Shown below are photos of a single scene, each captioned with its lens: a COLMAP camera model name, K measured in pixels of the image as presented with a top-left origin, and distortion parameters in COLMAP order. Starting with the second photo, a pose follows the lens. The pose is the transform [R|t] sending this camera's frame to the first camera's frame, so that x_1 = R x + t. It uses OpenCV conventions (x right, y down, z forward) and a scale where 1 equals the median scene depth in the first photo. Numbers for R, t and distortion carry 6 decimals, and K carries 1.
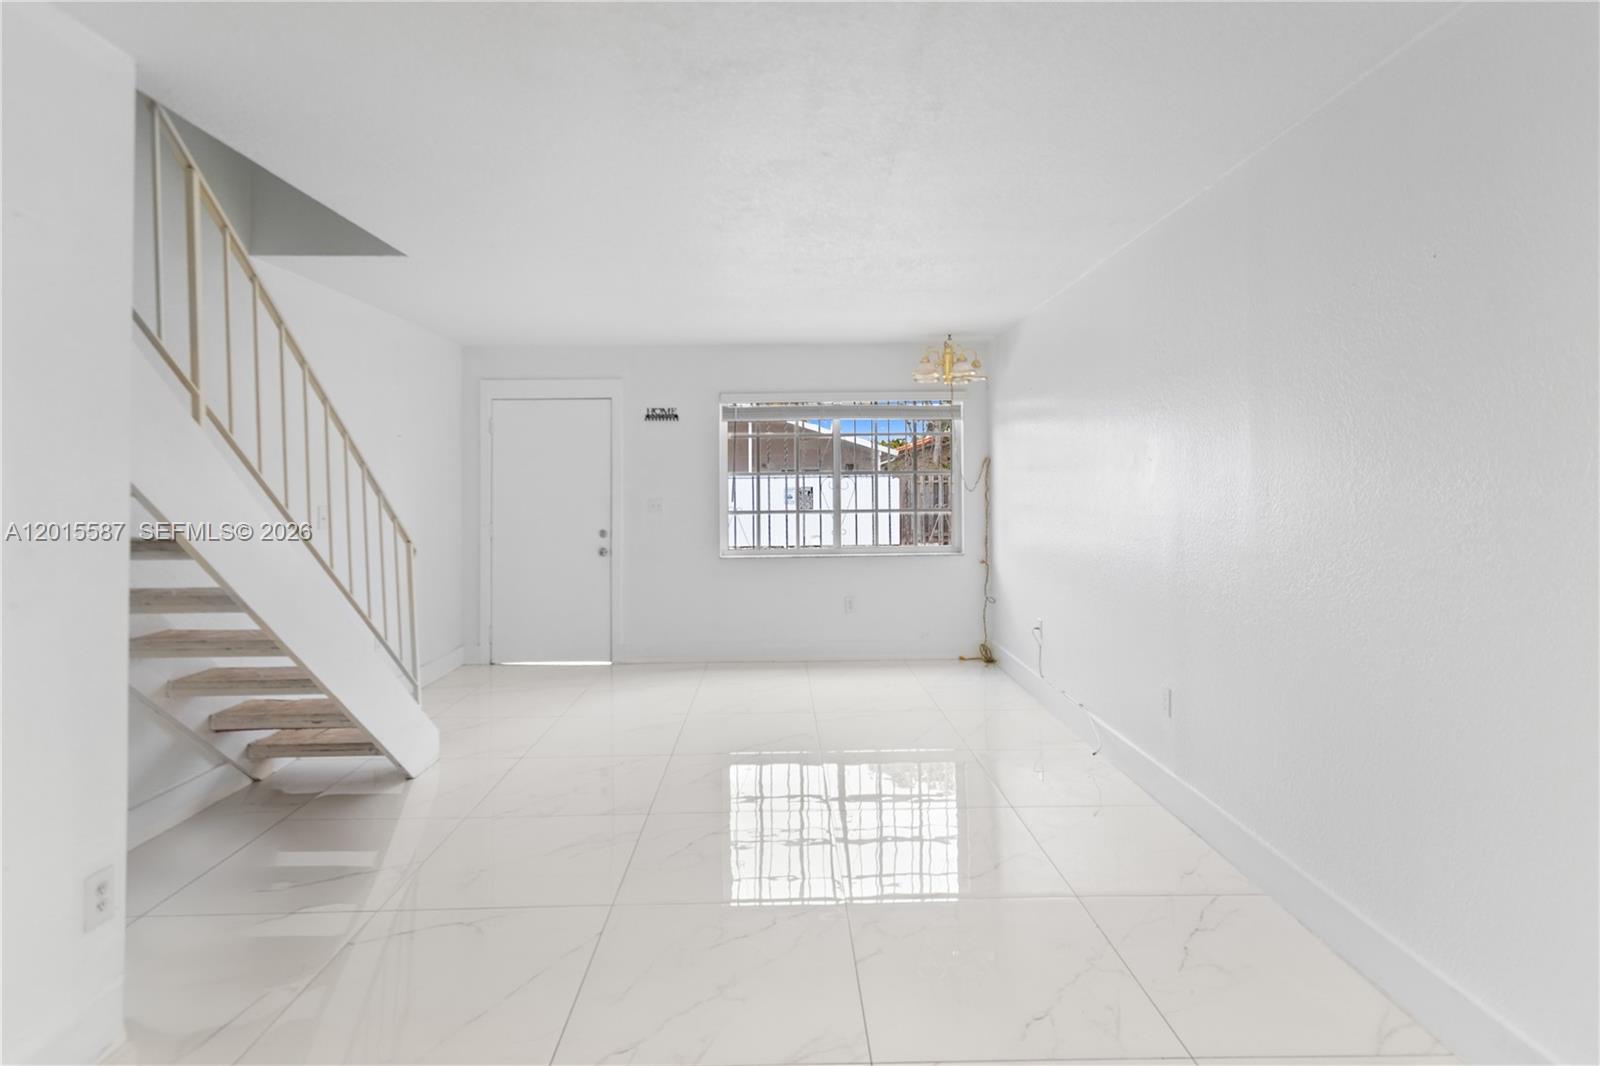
lens RADIAL K [[842.0, 0, 770.2], [0, 842.0, 465.8], [0, 0, 1]] dist [-0.007144, 0.003536]
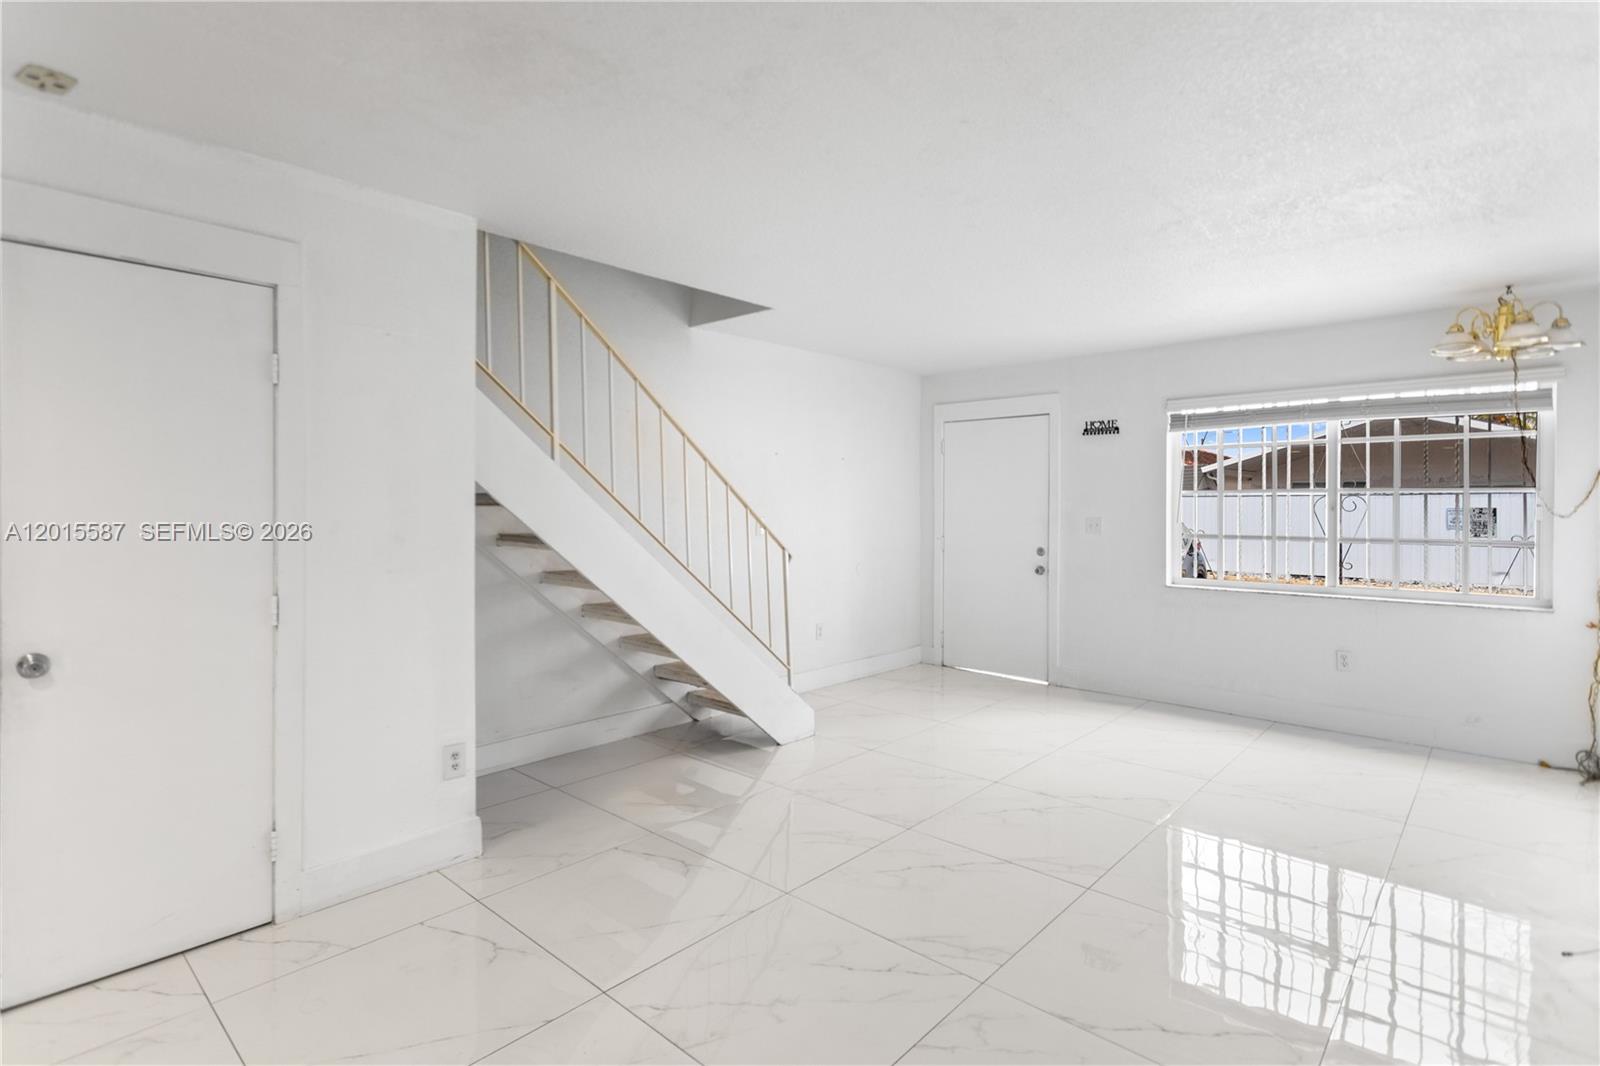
lens RADIAL K [[790.6, 0, 784.3], [0, 790.6, 507.7], [0, 0, 1]] dist [0.009585, 0.001872]
pose [[0.721136, 0.015792, -0.692613, 0.228776], [0.006839, 0.999529, 0.029911, -0.000930], [0.692760, -0.026307, 0.720689, 0.124709]]
